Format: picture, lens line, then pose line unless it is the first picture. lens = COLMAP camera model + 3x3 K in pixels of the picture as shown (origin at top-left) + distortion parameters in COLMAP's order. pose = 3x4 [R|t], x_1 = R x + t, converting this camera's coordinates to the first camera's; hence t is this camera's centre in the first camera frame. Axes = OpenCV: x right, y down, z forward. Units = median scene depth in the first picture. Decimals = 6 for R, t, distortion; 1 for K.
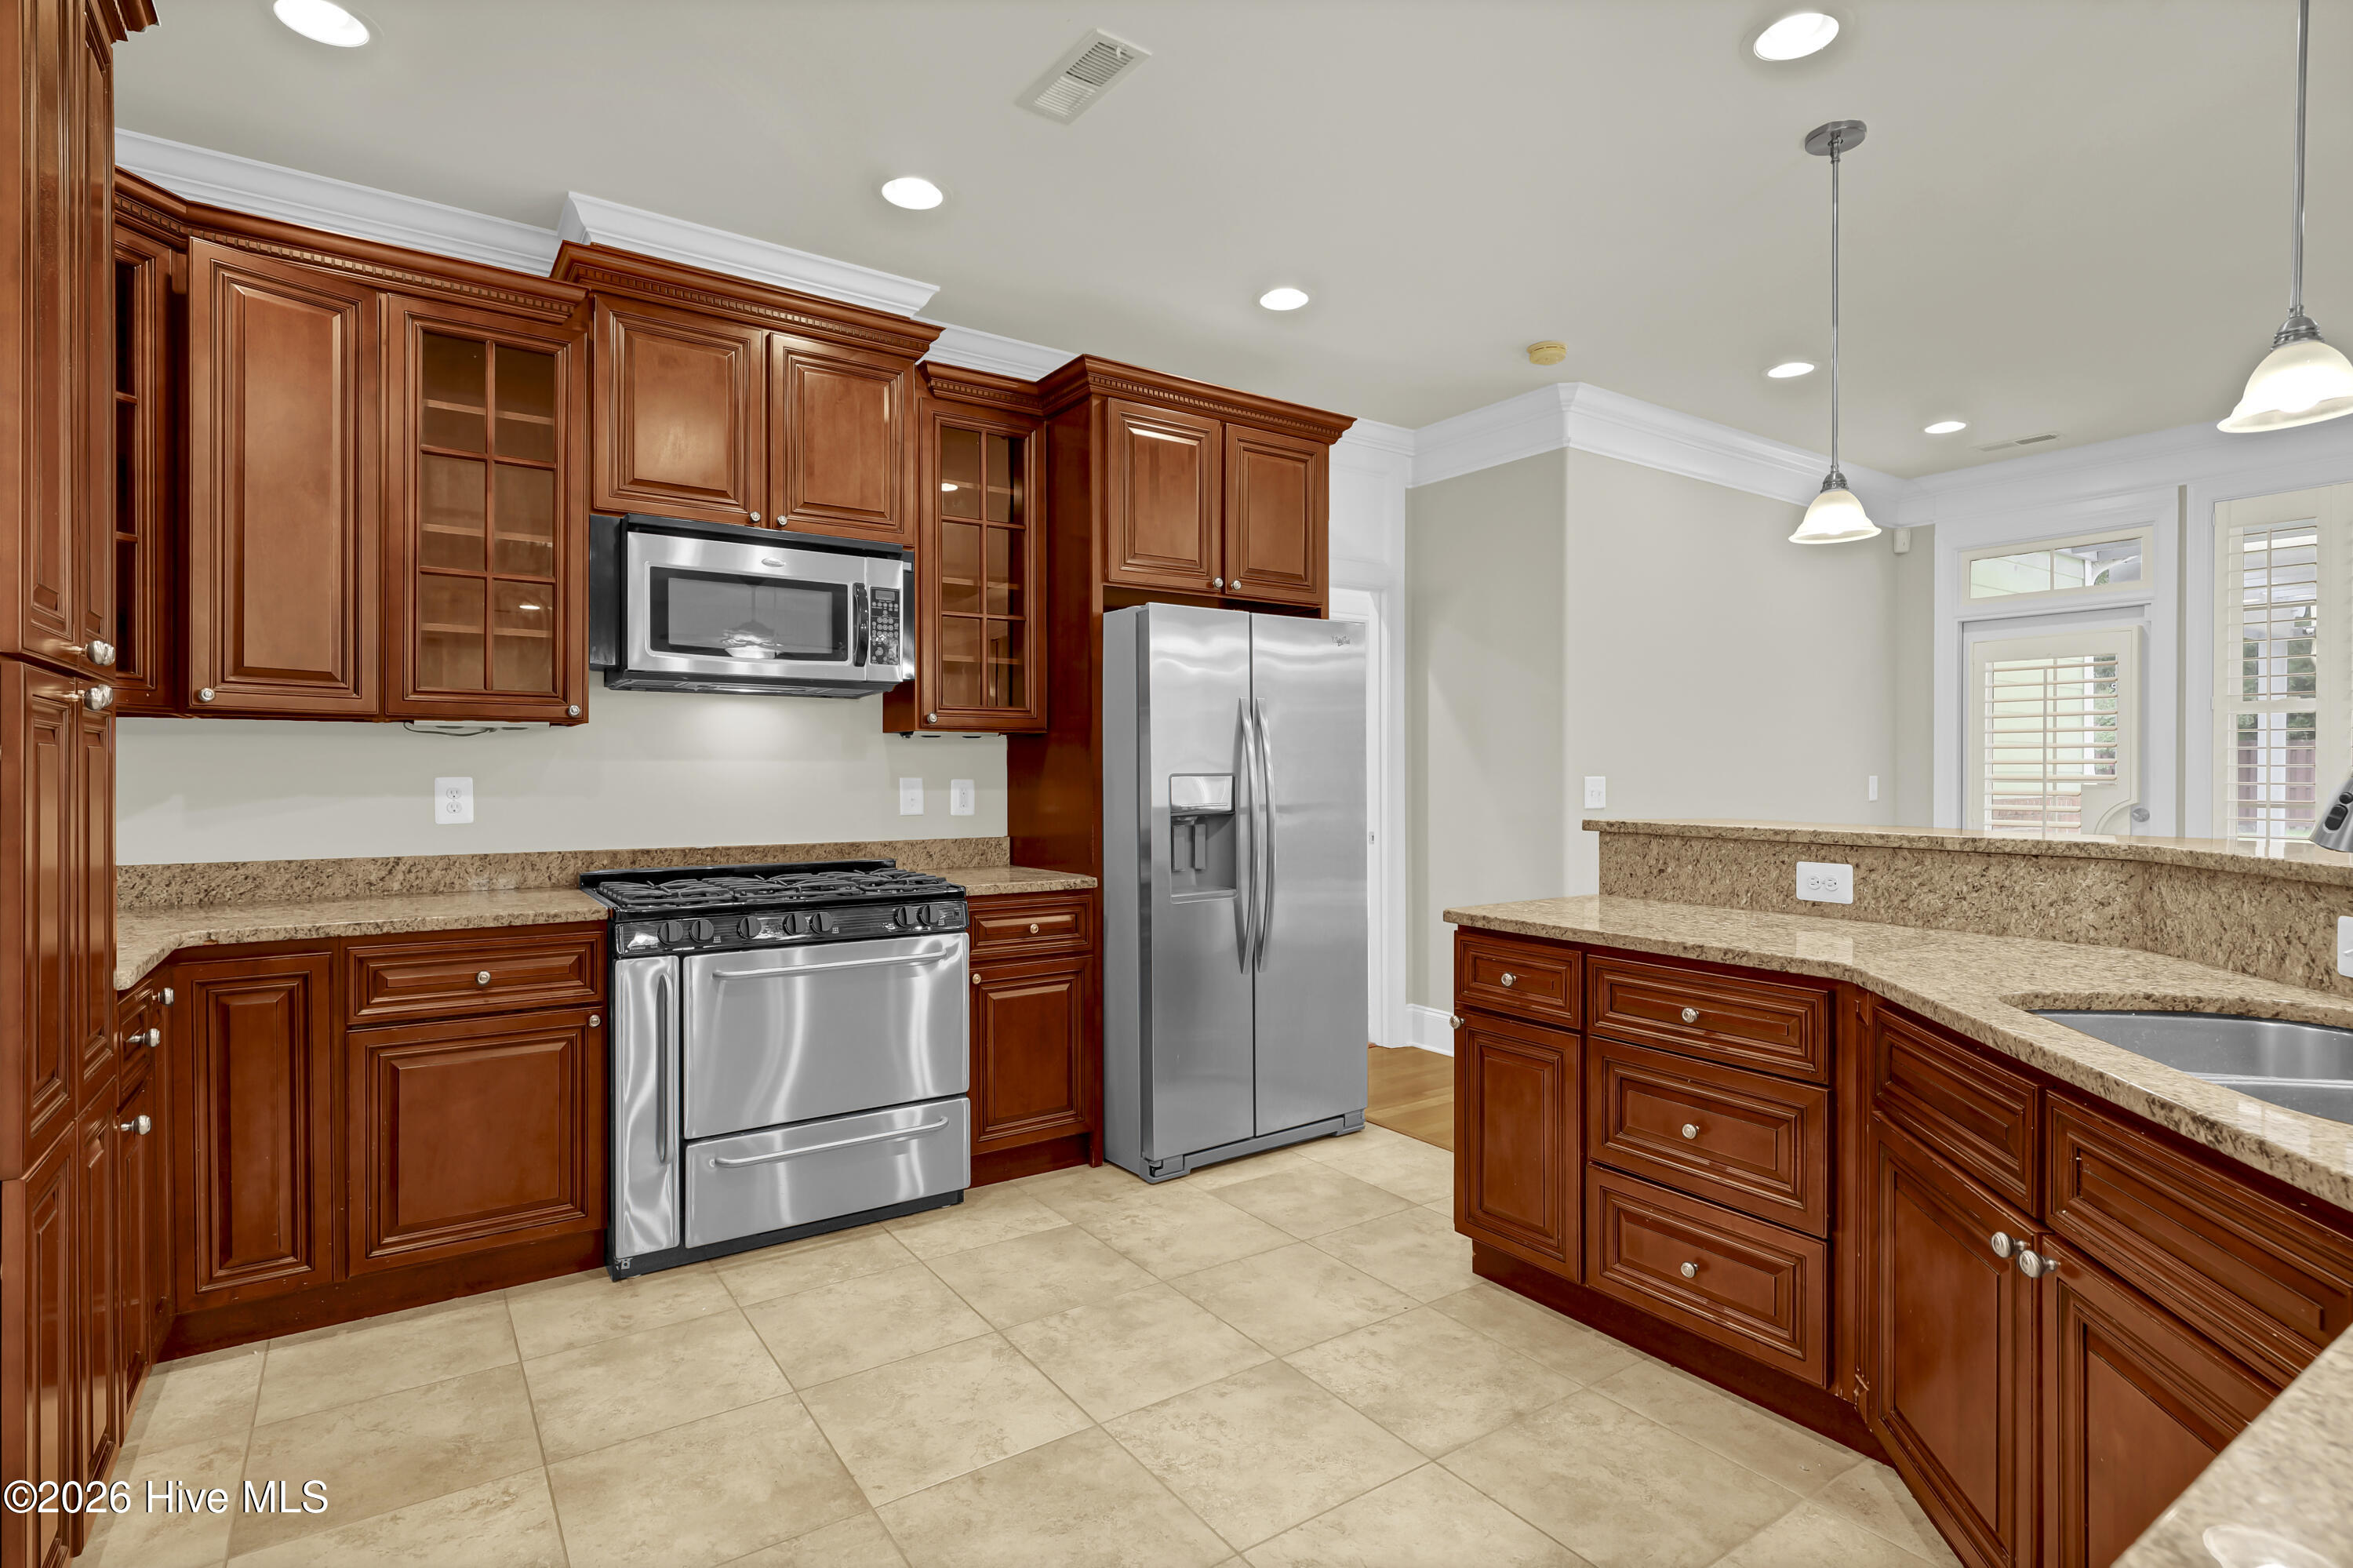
lens RADIAL K [[1167.7, 0, 1186.3], [0, 1167.7, 776.1], [0, 0, 1]] dist [0.004475, 0.000644]
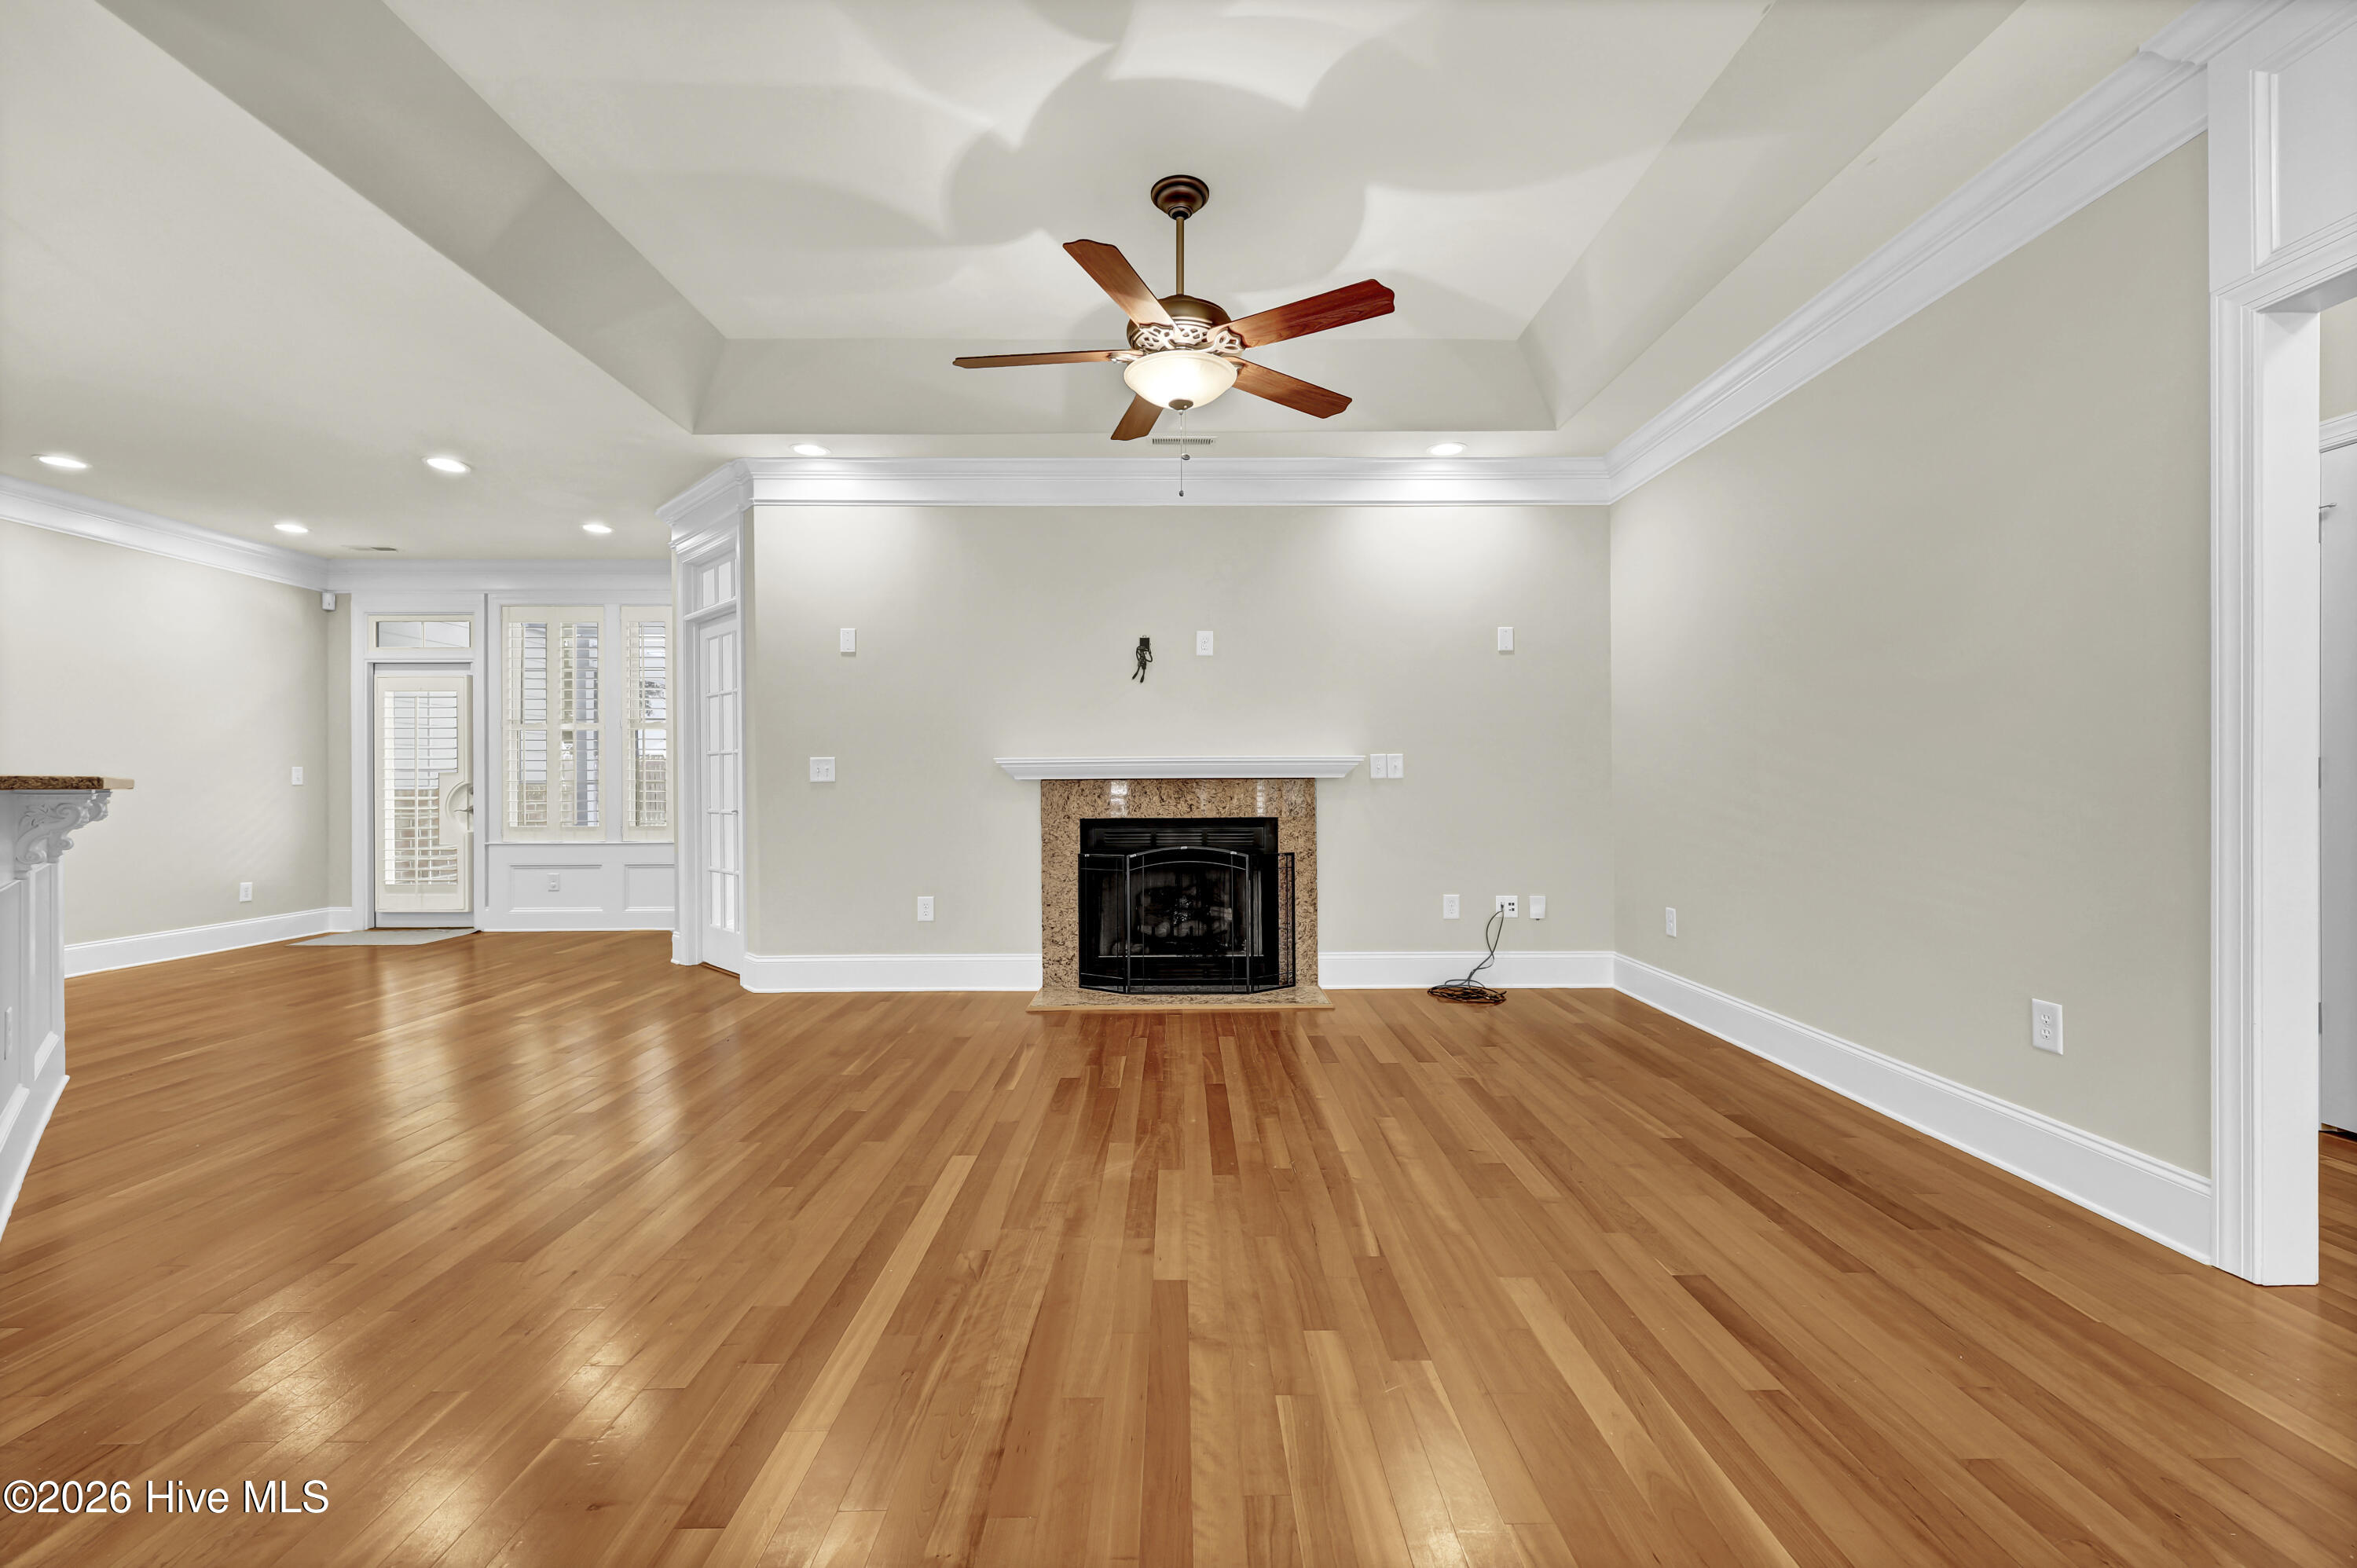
lens RADIAL K [[967.6, 0, 1182.3], [0, 967.6, 782.0], [0, 0, 1]] dist [0.001317, 0.000325]
pose [[0.564062, -0.001996, 0.825730, 0.456026], [0.008524, 0.999958, -0.003406, 0.063770], [-0.825688, 0.008960, 0.564055, -1.054960]]
